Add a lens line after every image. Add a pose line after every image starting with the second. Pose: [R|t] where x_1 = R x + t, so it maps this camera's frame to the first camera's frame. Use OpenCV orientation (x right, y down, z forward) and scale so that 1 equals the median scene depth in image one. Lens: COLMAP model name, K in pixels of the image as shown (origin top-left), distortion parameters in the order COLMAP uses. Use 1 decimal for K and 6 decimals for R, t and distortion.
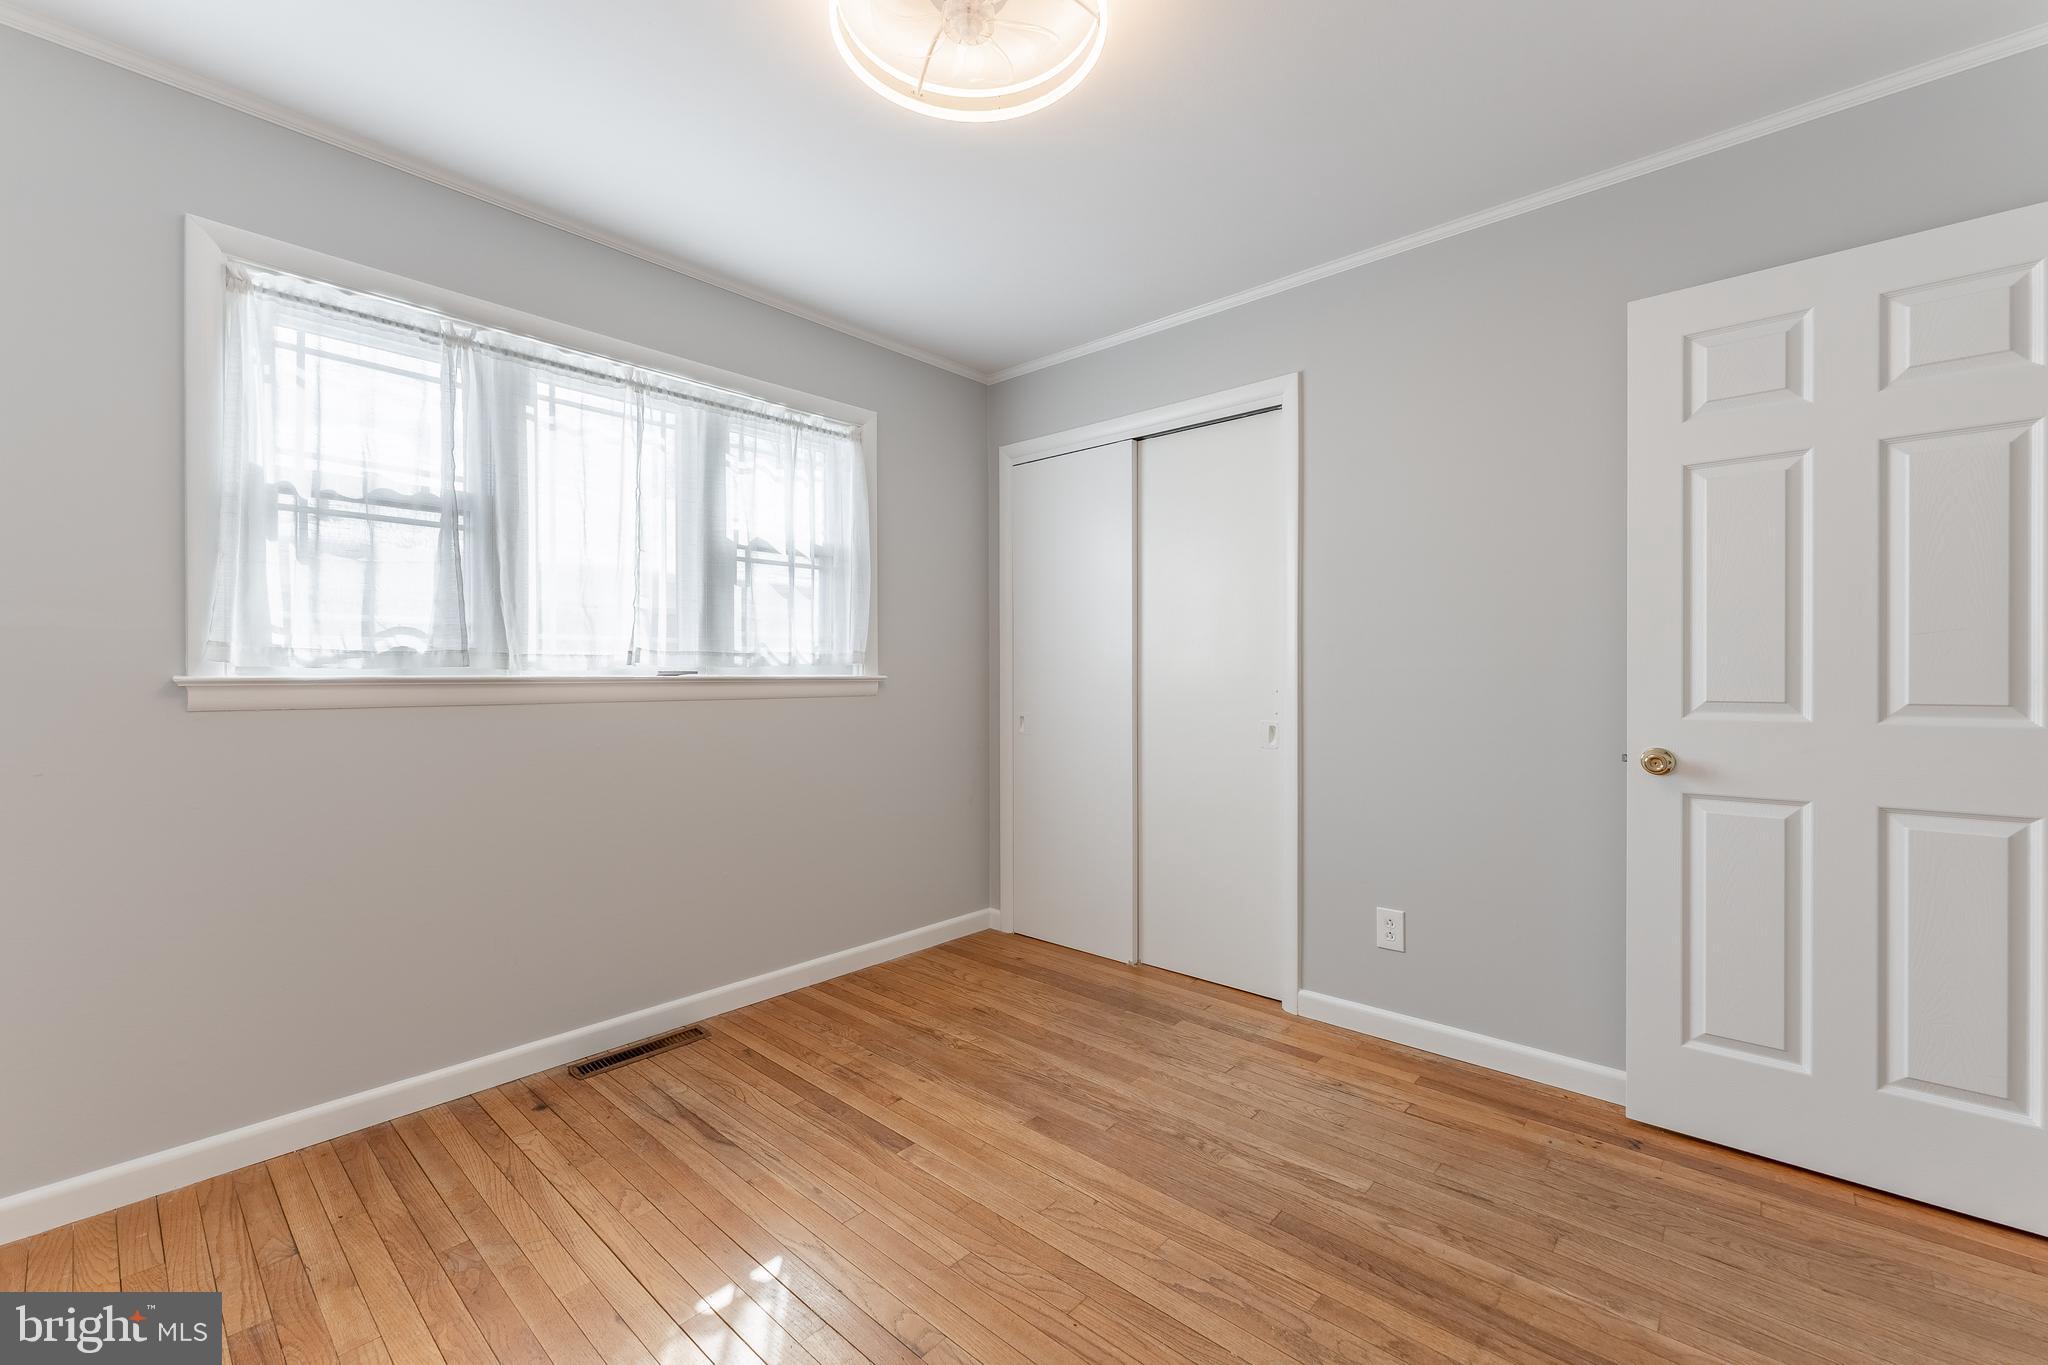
lens RADIAL K [[823.0, 0, 1022.5], [0, 823.0, 674.7], [0, 0, 1]] dist [0.000359, -0.000328]
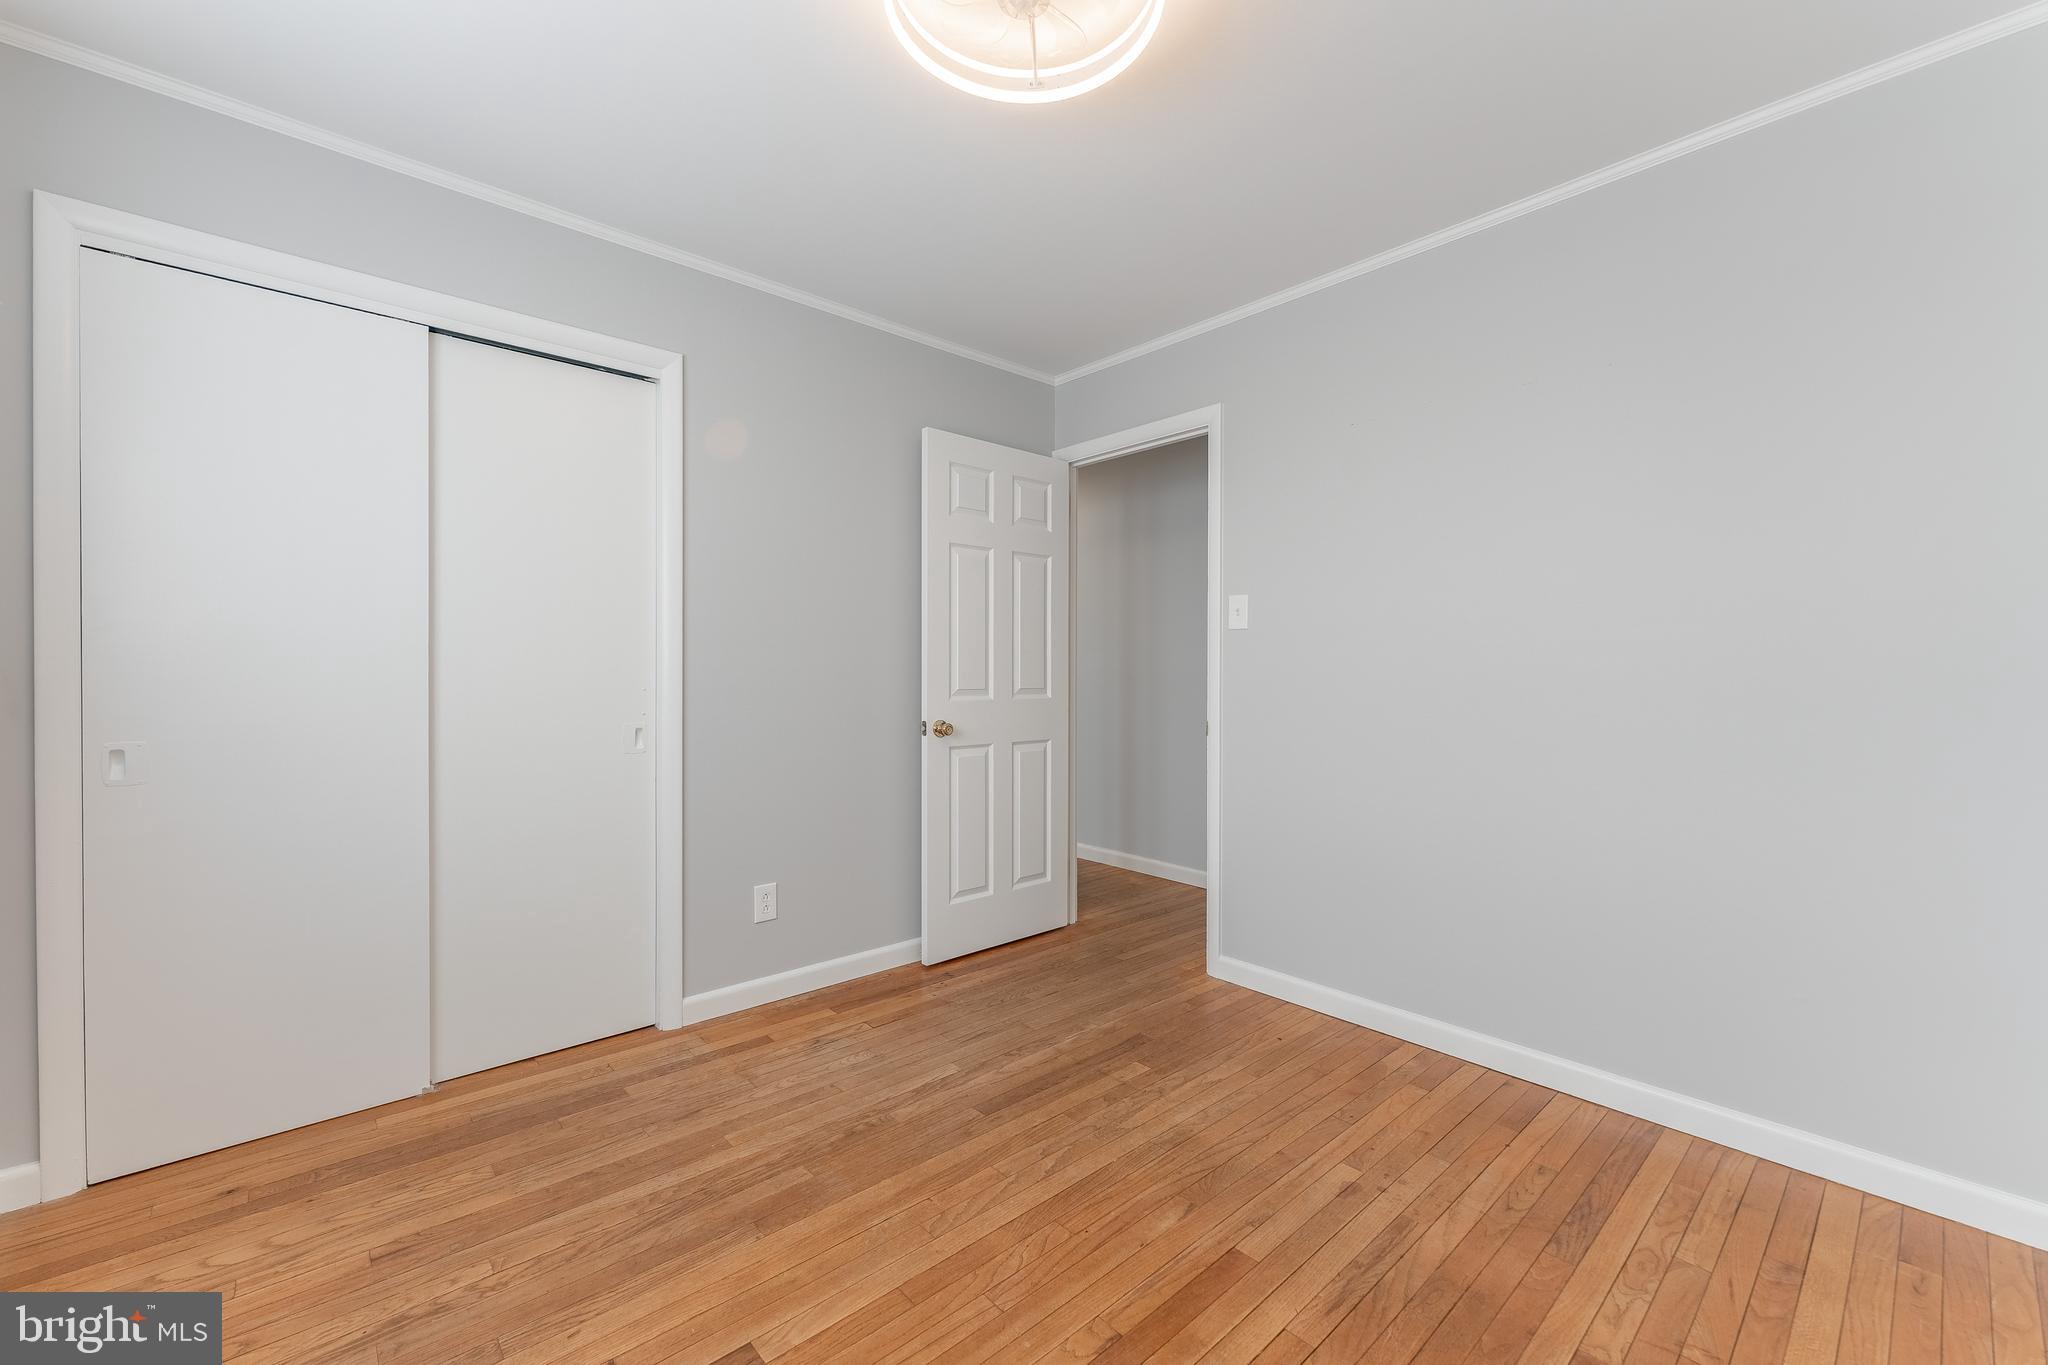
lens RADIAL K [[823.0, 0, 1022.5], [0, 823.0, 674.7], [0, 0, 1]] dist [0.000359, -0.000328]
pose [[0.117908, 0.001034, 0.993024, -0.736898], [-0.003883, 0.999992, -0.000580, 0.003650], [-0.993017, -0.003787, 0.117911, 0.640394]]
